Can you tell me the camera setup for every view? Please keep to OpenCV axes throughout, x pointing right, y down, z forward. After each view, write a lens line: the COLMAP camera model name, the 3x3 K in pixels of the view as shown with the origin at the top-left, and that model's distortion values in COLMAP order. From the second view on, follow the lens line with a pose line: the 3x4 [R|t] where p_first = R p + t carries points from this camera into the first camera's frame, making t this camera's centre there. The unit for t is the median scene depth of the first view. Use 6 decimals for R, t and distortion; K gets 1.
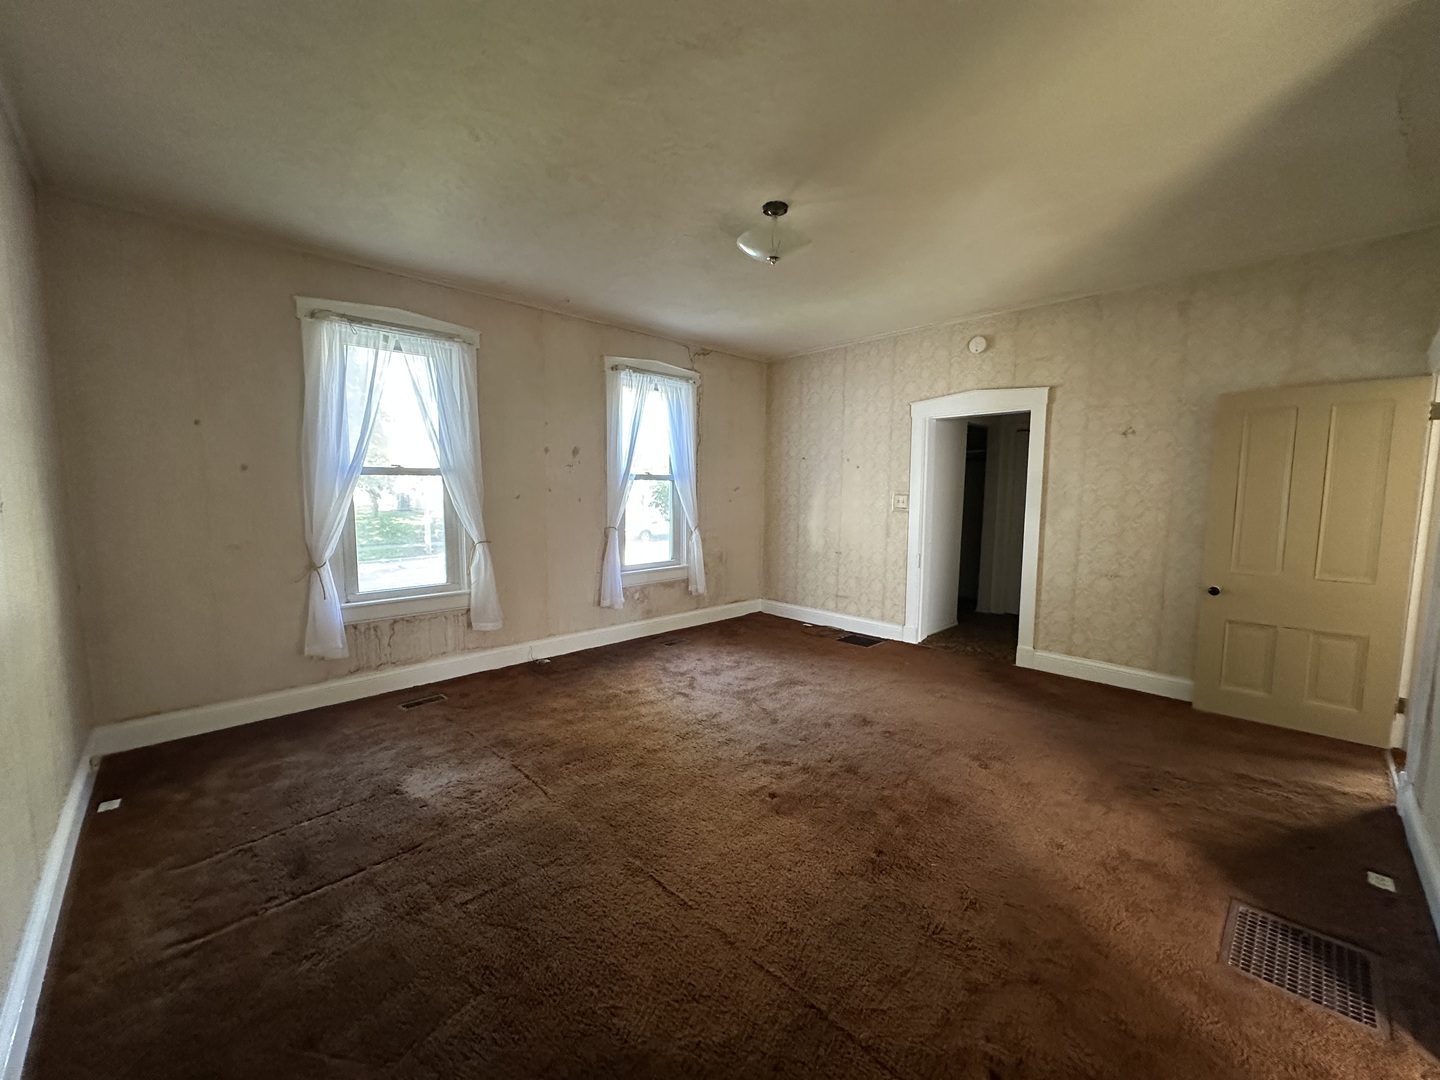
lens RADIAL K [[573.7, 0, 721.5], [0, 573.7, 543.1], [0, 0, 1]] dist [-0.004878, 0.001094]
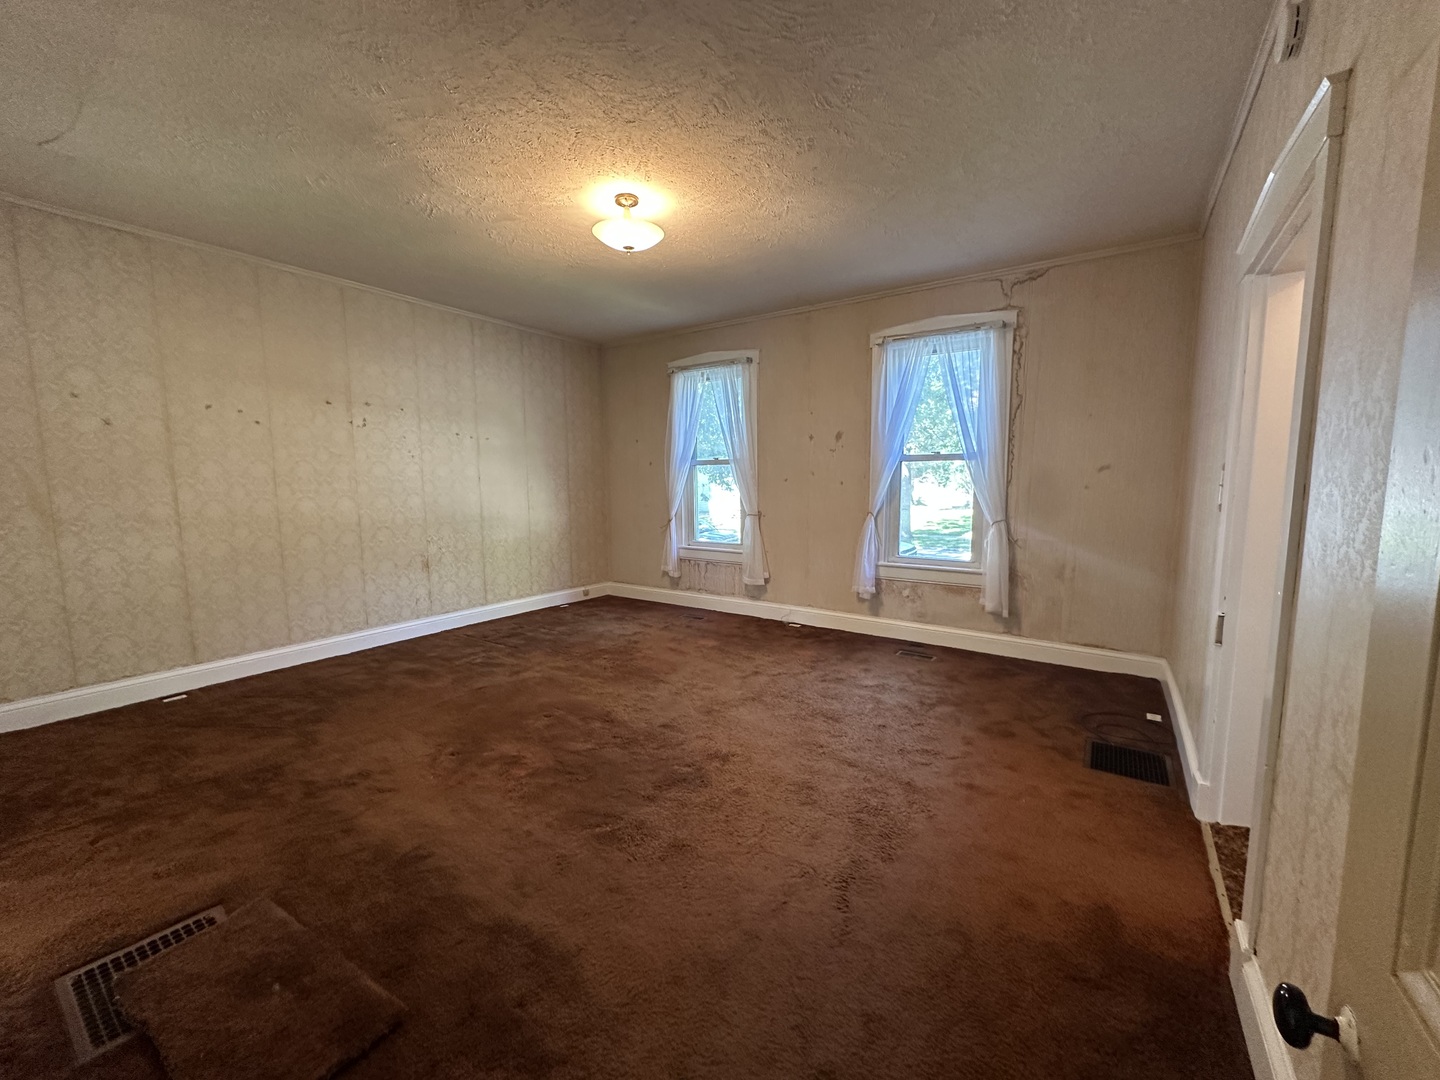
lens RADIAL K [[573.7, 0, 719.3], [0, 573.7, 537.0], [0, 0, 1]] dist [-0.004878, 0.001094]
pose [[0.192009, 0.091396, -0.977128, 0.757064], [-0.092290, 0.992923, 0.074738, -0.037731], [0.977044, 0.075829, 0.199085, 0.619336]]
